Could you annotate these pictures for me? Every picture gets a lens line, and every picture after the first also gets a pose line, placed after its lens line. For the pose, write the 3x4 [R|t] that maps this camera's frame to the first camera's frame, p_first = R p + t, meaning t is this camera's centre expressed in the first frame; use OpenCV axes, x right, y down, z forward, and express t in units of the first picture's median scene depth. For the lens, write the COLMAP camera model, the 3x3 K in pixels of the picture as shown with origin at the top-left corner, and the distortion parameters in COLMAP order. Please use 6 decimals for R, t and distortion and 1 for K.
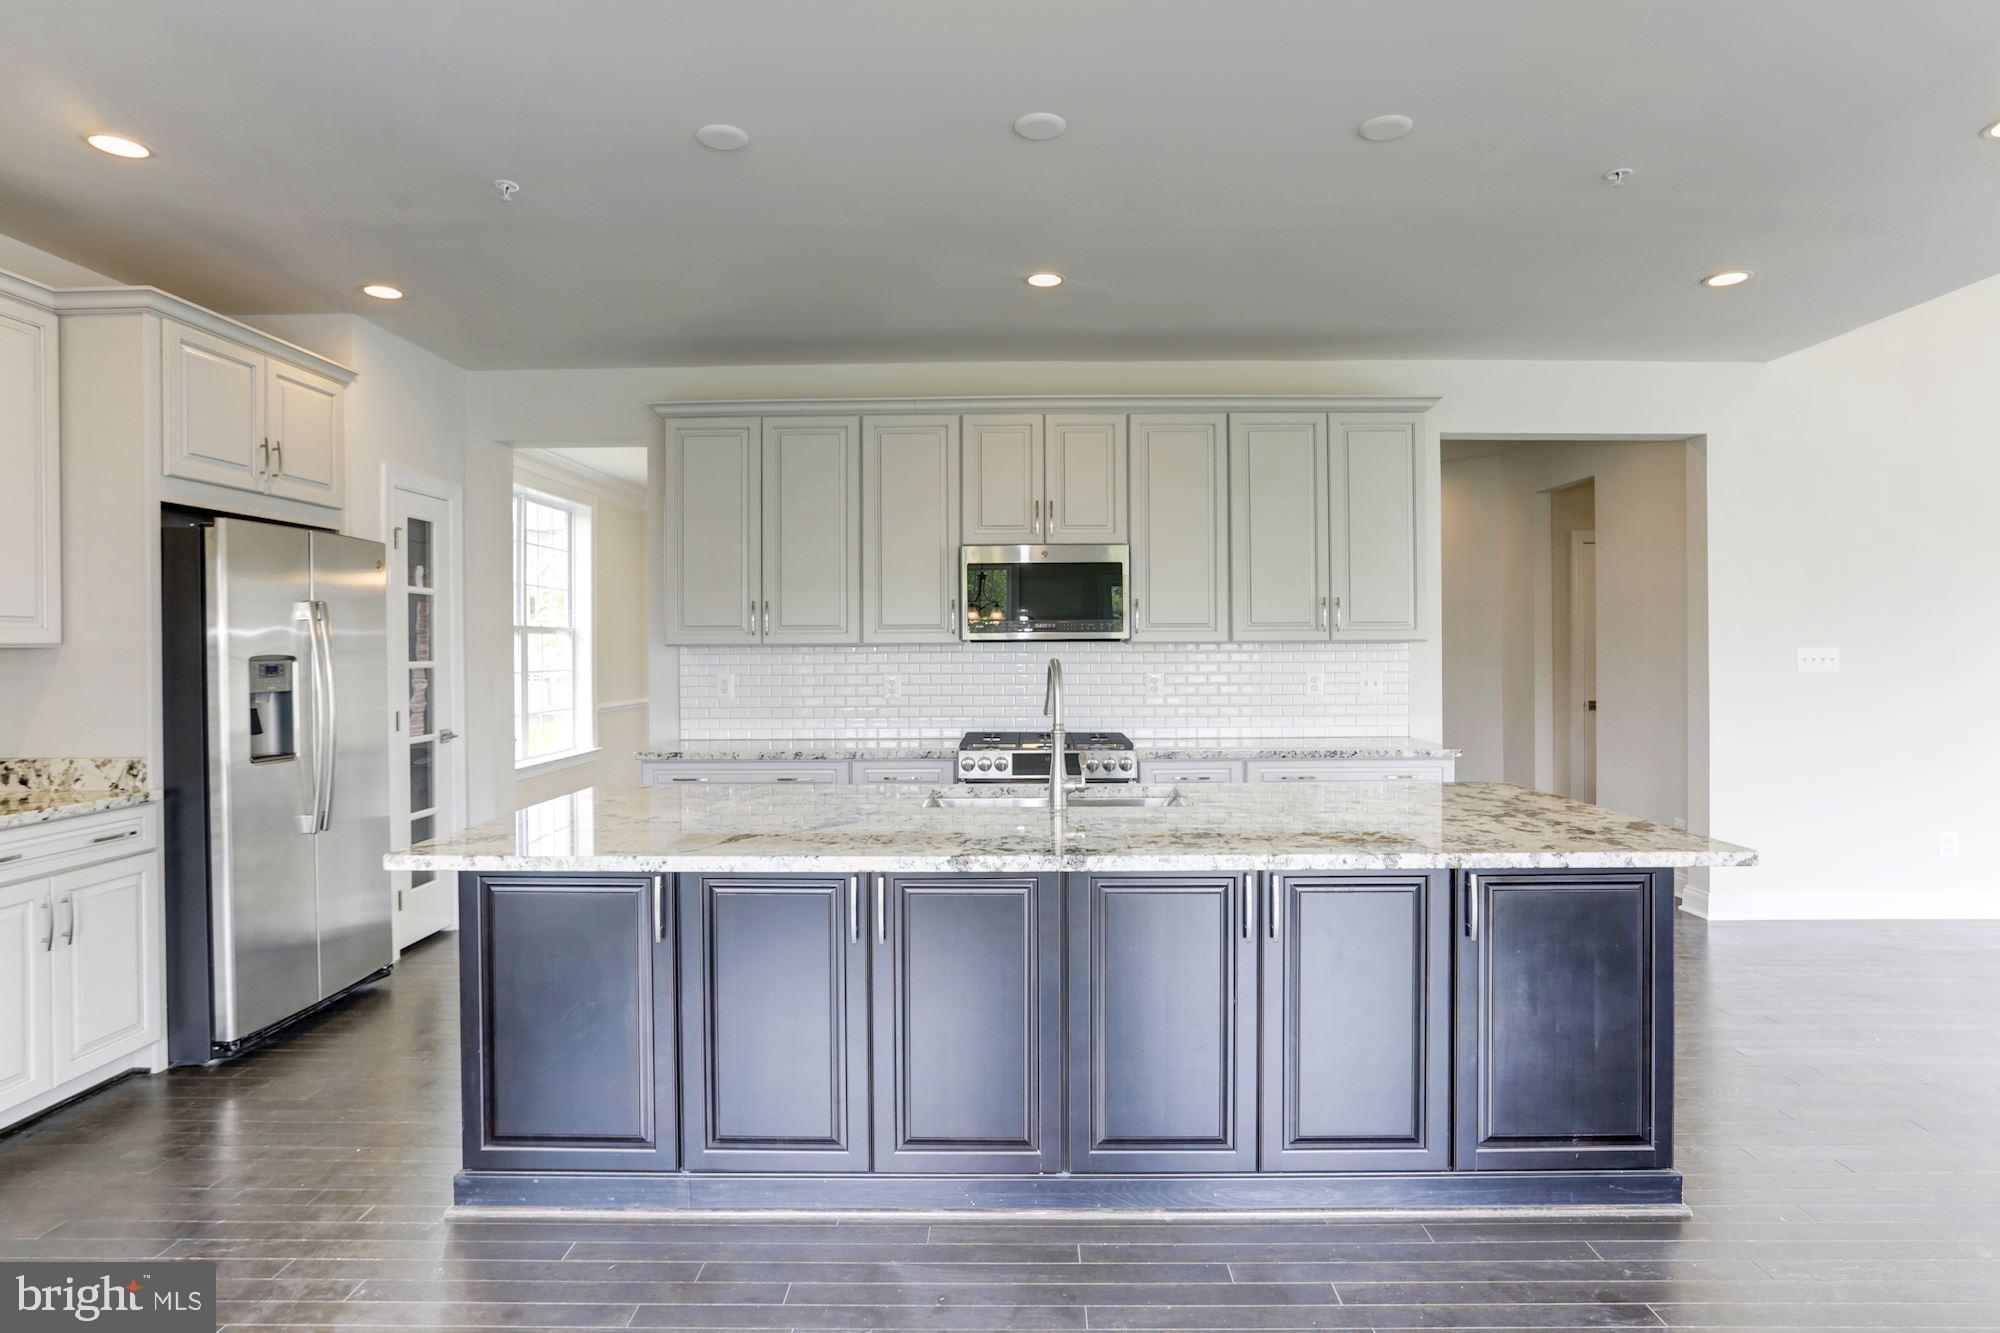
lens RADIAL K [[1074.9, 0, 1024.7], [0, 1074.9, 648.6], [0, 0, 1]] dist [-0.067192, 0.030590]
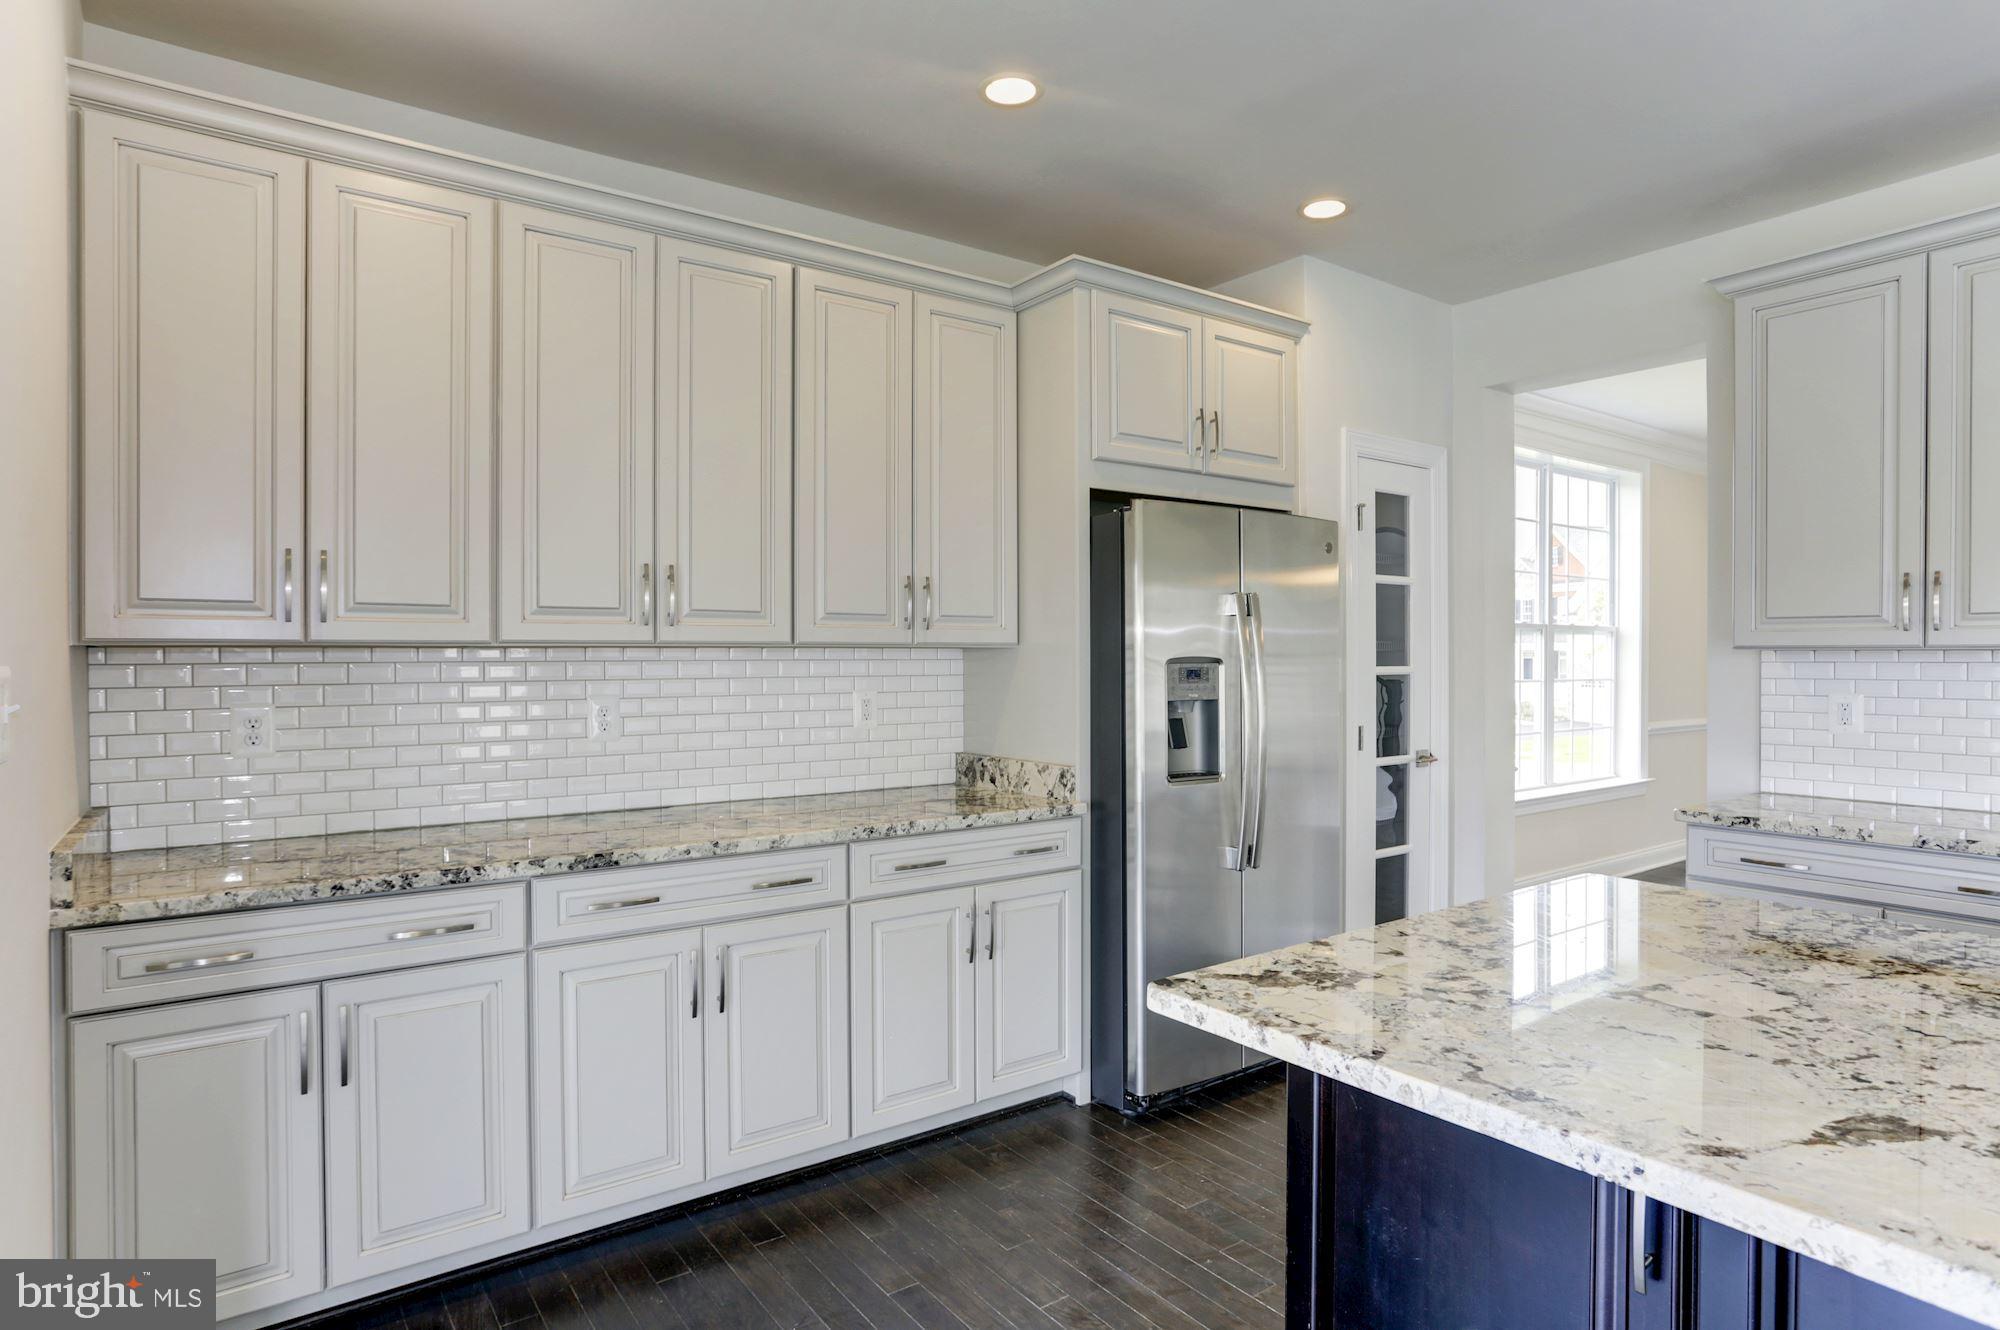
lens RADIAL K [[1074.6, 0, 1000.0], [0, 1074.6, 665.0], [0, 0, 1]] dist [-0.044668, 0.030956]
pose [[0.580715, 0.013826, -0.813990, -0.094791], [-0.004889, 0.999897, 0.013496, 0.001476], [0.814092, -0.003858, 0.580722, 0.350925]]
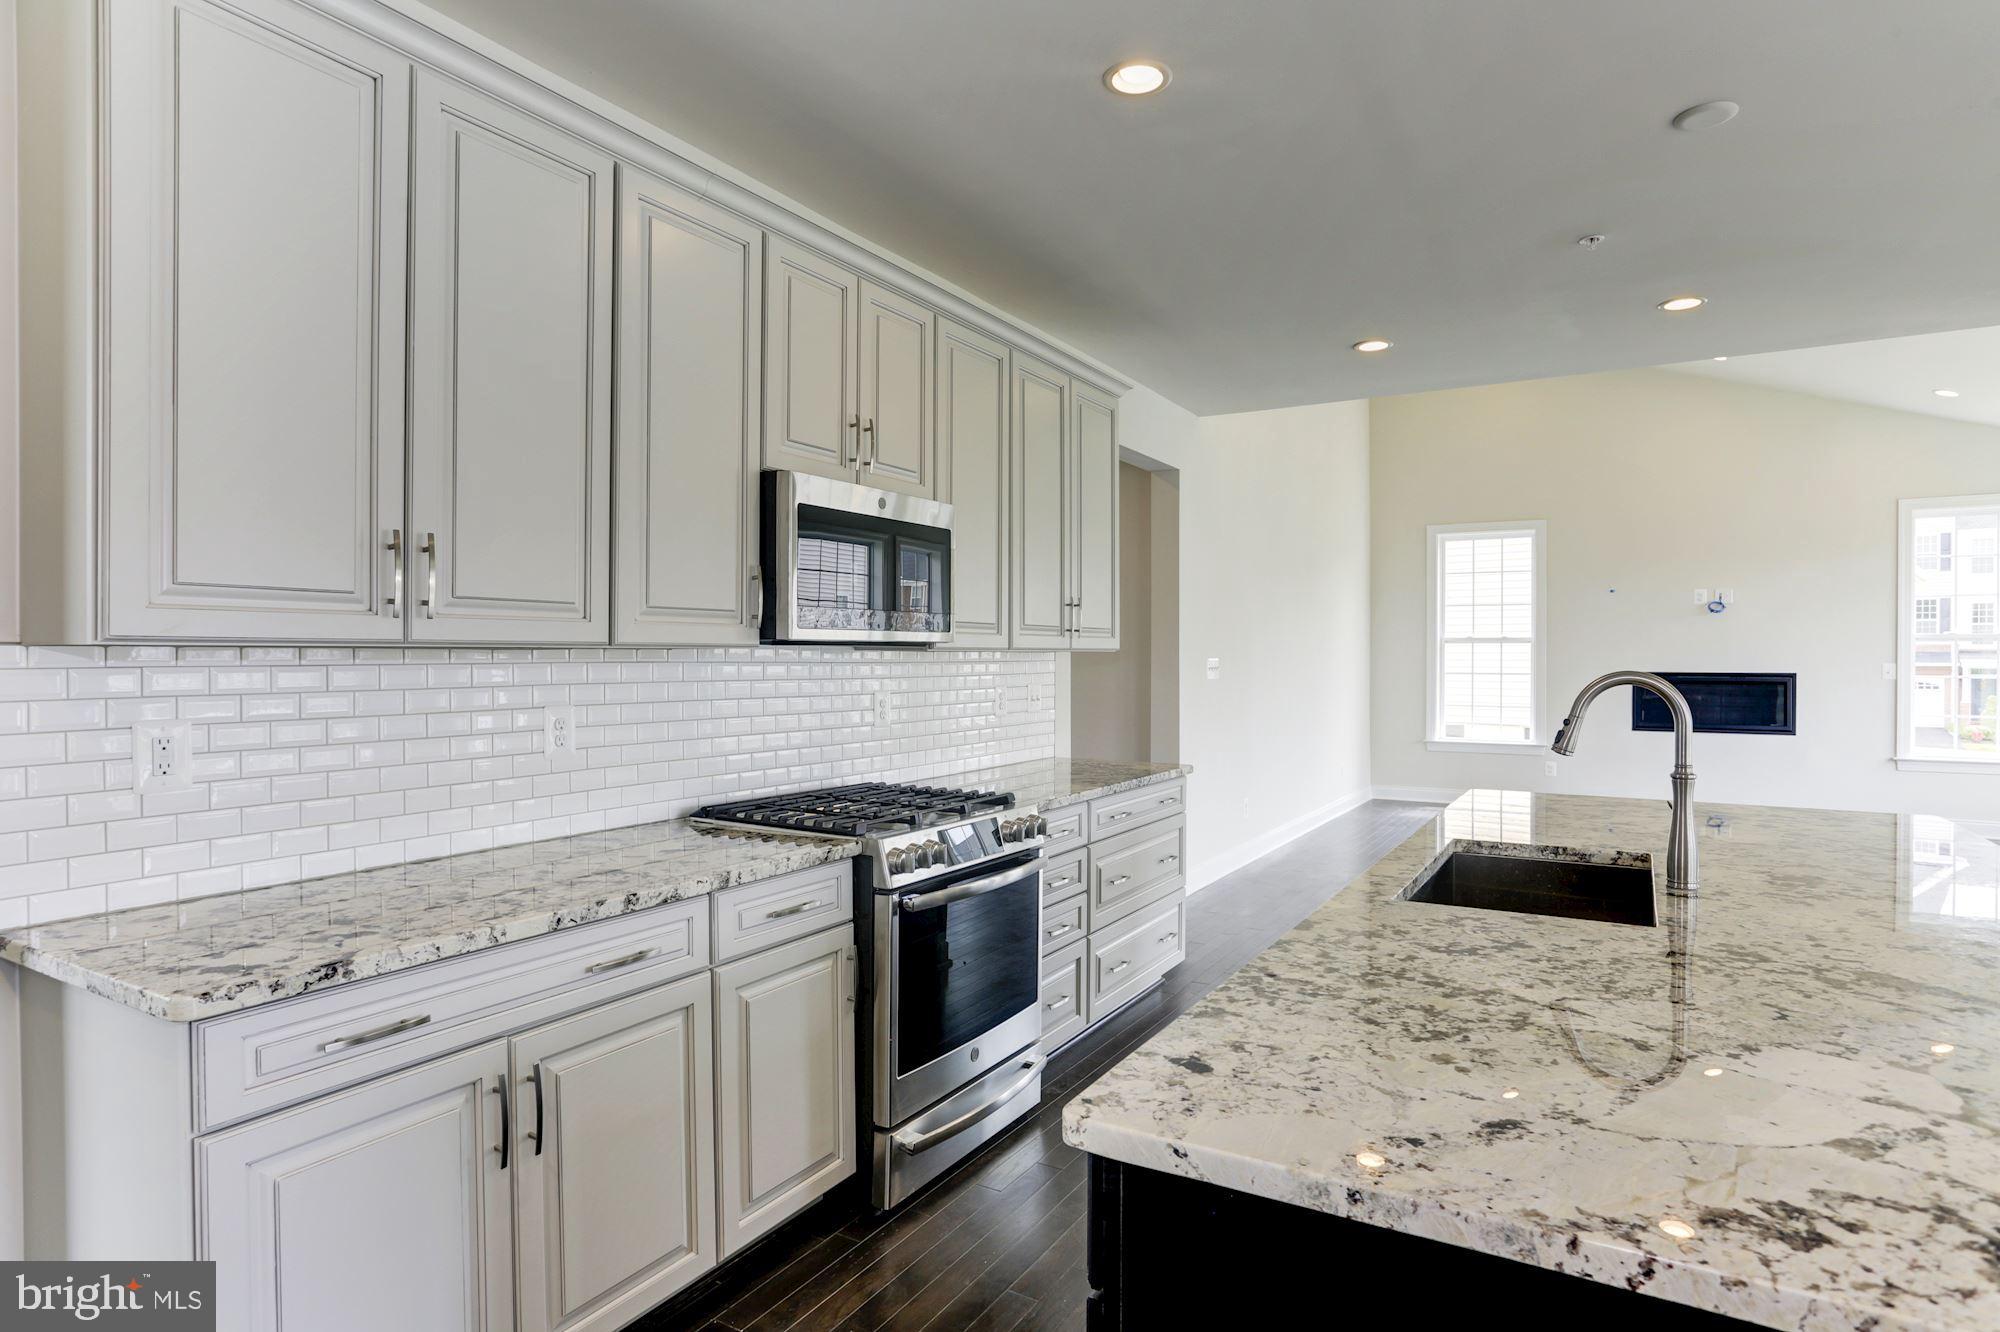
lens RADIAL K [[1074.6, 0, 1000.0], [0, 1074.6, 666.0], [0, 0, 1]] dist [-0.044668, 0.030956]
pose [[0.495643, -0.004700, 0.868514, -0.658747], [-0.005376, 0.999950, 0.008479, -0.000460], [-0.868510, -0.008872, 0.495592, 0.851954]]
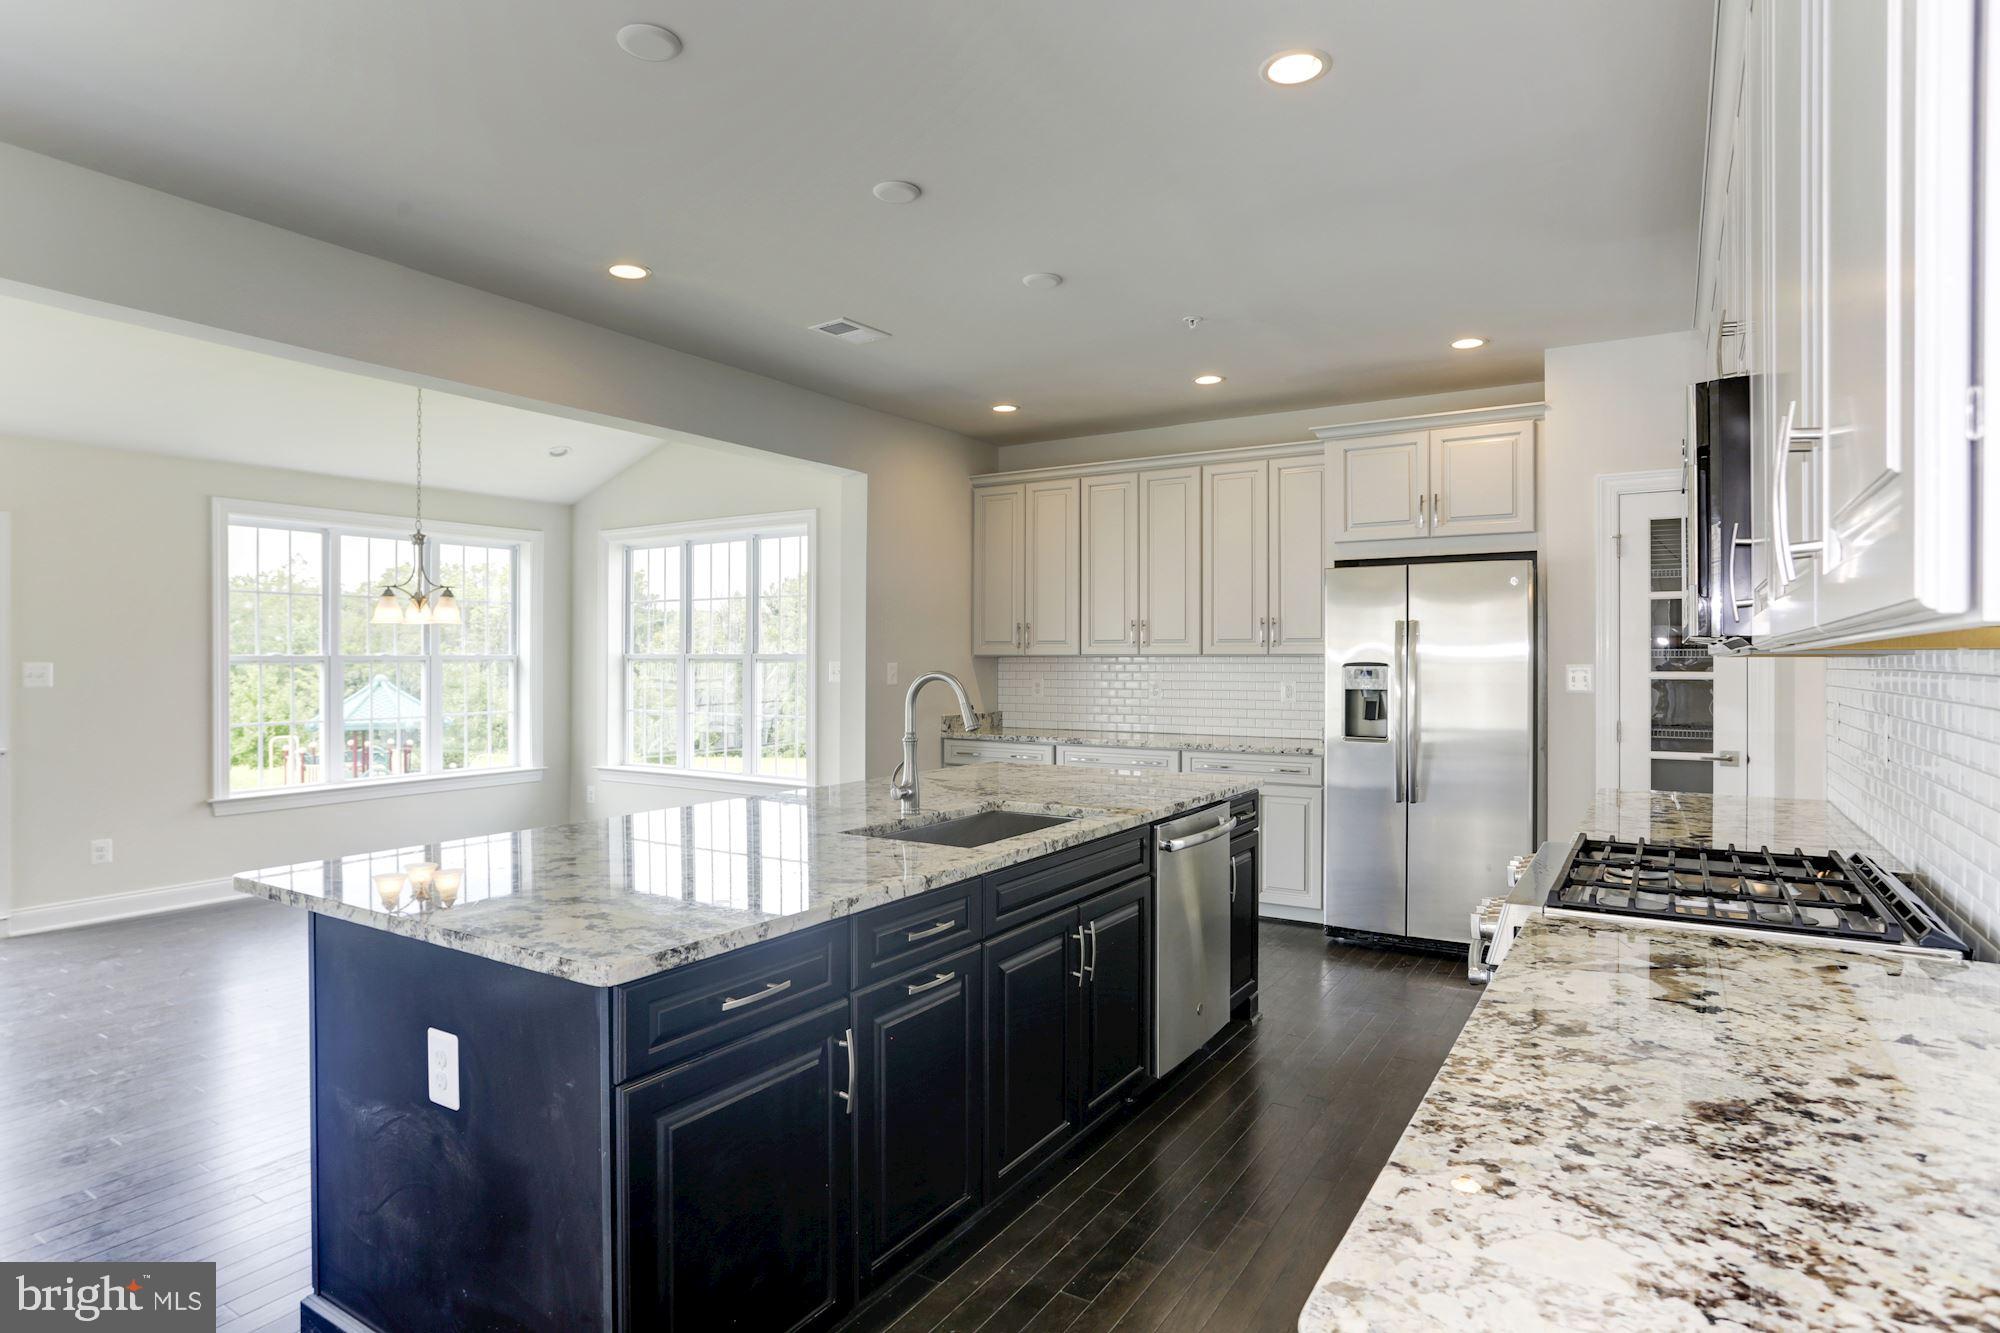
lens RADIAL K [[1074.6, 0, 1000.0], [0, 1074.6, 666.5], [0, 0, 1]] dist [-0.044668, 0.030956]
pose [[-0.528507, 0.012422, -0.848838, 0.696776], [0.001275, 0.999903, 0.013839, -0.008193], [0.848928, 0.006232, -0.528472, 1.289581]]
